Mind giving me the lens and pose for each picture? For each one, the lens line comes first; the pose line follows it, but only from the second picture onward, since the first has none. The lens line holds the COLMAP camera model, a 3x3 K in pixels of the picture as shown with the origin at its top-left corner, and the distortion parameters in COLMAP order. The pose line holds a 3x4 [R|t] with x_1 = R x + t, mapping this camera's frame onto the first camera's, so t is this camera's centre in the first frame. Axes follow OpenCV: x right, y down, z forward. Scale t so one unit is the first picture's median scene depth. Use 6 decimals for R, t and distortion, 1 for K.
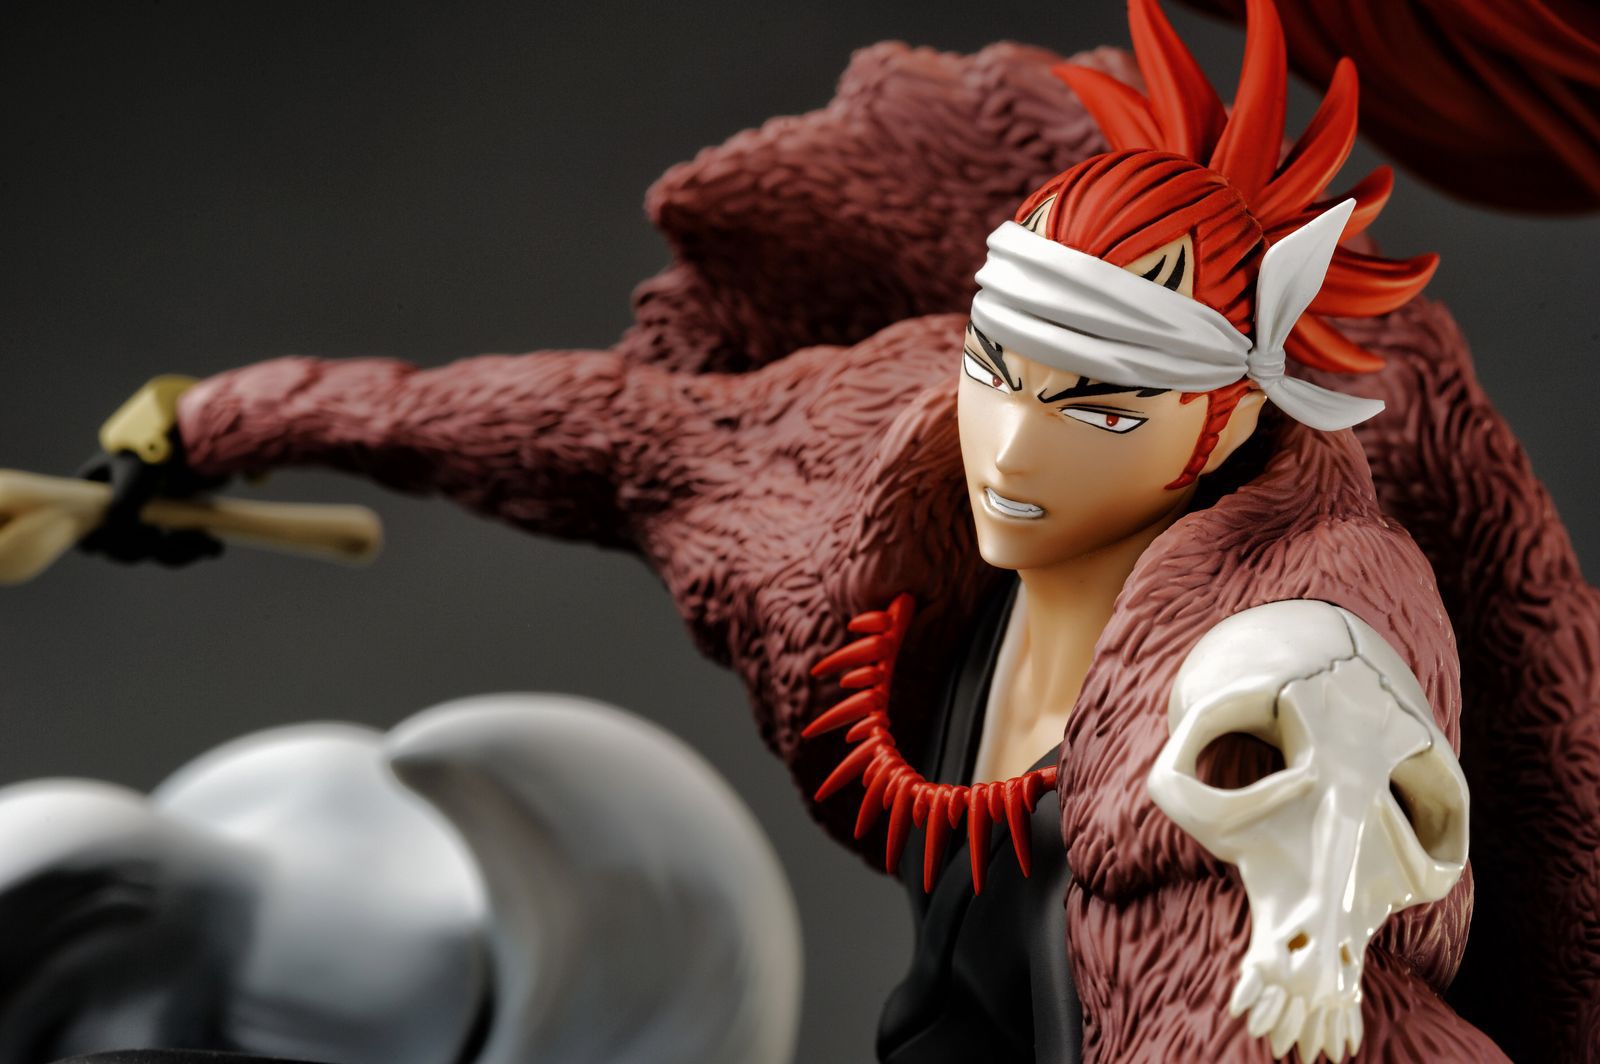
lens RADIAL K [[5509.3, 0, 747.6], [0, 5509.3, 521.6], [0, 0, 1]] dist [0.313633, 0.000000]
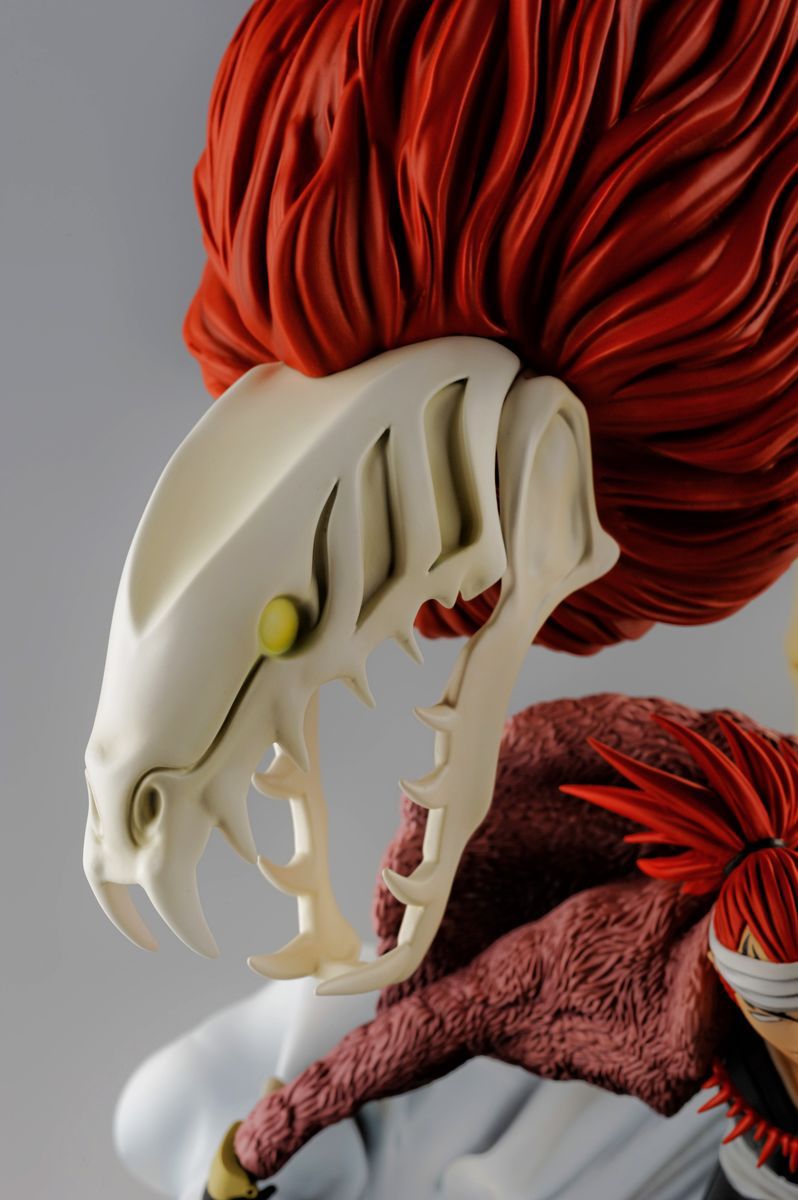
lens RADIAL K [[2425.0, 0, 393.1], [0, 2425.0, 604.6], [0, 0, 1]] dist [0.018303, 0.000000]
pose [[0.685621, -0.695873, 0.213738, -0.130062], [0.549345, 0.687243, 0.475308, -0.606928], [-0.477644, -0.208465, 0.853463, 0.361942]]
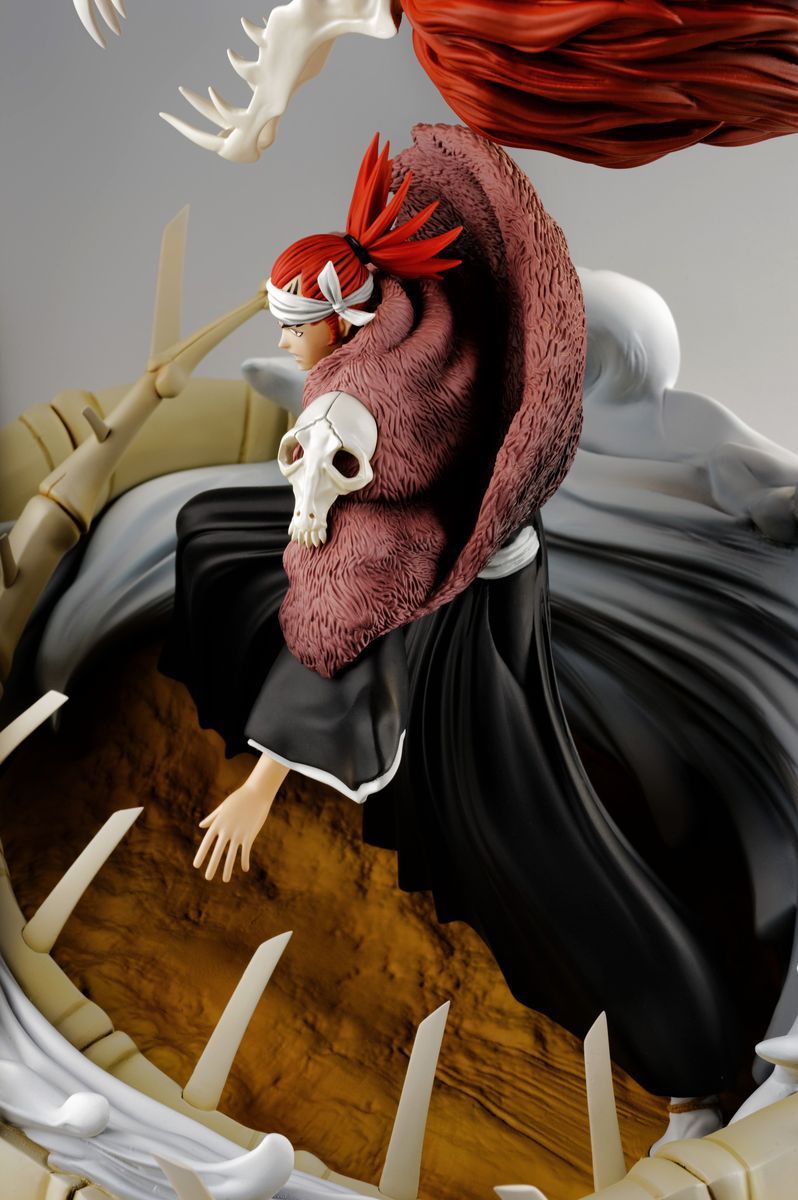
lens RADIAL K [[2262.7, 0, 403.1], [0, 2262.7, 588.6], [0, 0, 1]] dist [-0.013861, 0.000000]
pose [[0.694206, 0.038701, -0.718735, 1.048075], [0.251979, 0.922298, 0.293042, -0.247948], [0.674229, -0.384538, 0.630513, 0.150448]]
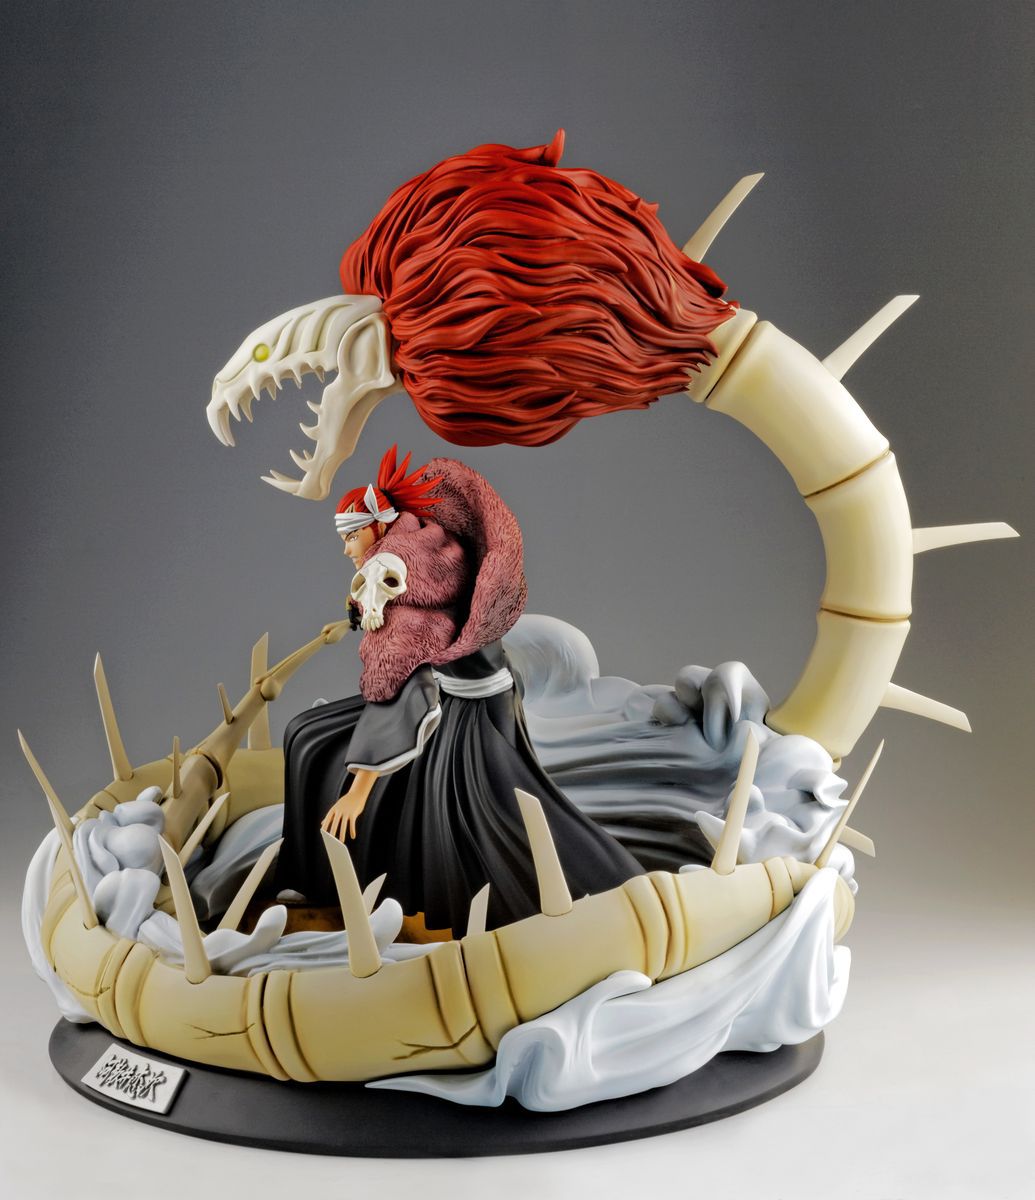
lens RADIAL K [[2837.3, 0, 539.0], [0, 2837.3, 539.1], [0, 0, 1]] dist [-0.025696, 0.000000]
pose [[0.707873, -0.425128, -0.564076, 1.791661], [0.362575, 0.904049, -0.226352, 0.690153], [0.606181, -0.044292, 0.794093, -1.150615]]
